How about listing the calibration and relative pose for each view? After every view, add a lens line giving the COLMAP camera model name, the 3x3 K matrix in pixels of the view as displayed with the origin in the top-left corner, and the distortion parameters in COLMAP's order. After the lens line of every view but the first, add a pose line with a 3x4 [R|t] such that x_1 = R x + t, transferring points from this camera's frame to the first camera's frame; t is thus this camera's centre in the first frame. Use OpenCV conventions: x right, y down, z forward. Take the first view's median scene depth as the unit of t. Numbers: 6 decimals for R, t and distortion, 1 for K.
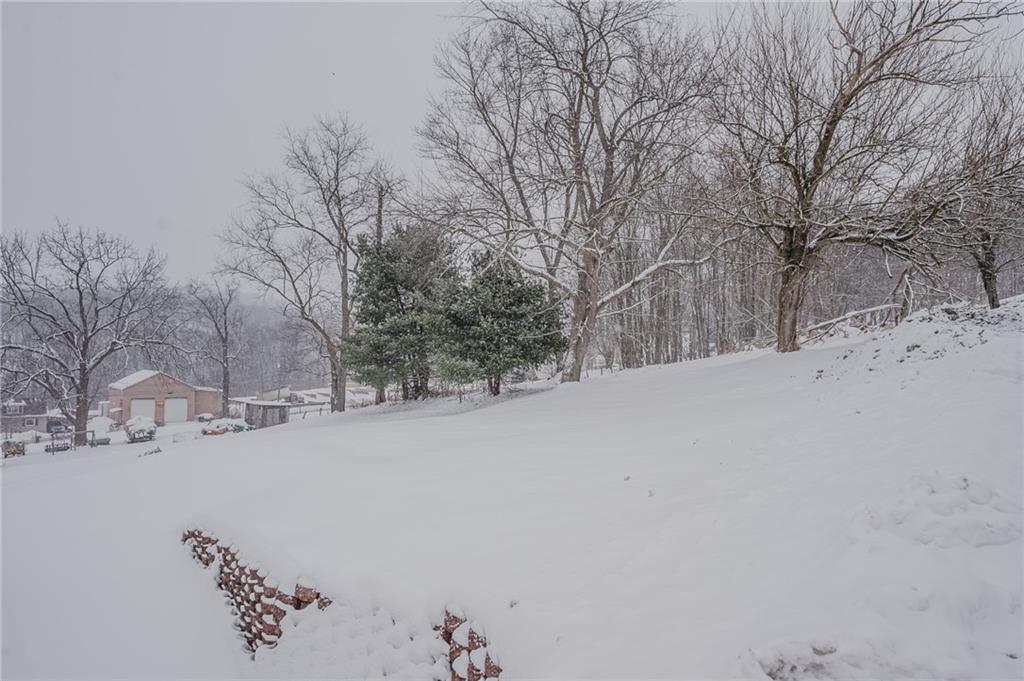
lens RADIAL K [[691.0, 0, 512.7], [0, 691.0, 339.3], [0, 0, 1]] dist [-0.001505, -0.000205]
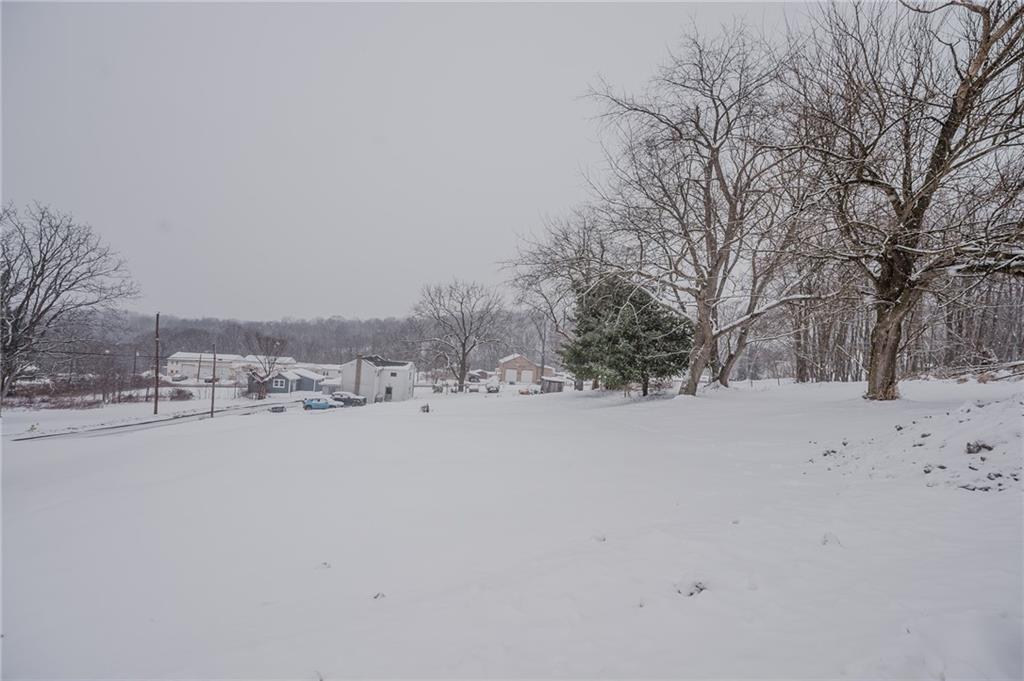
lens RADIAL K [[398.0, 0, 511.2], [0, 398.0, 341.1], [0, 0, 1]] dist [-0.001541, 0.000589]
pose [[0.843642, 0.050567, -0.534519, 0.191770], [-0.050082, 0.998626, 0.015427, -0.029025], [0.534565, 0.013755, 0.845015, 0.228634]]
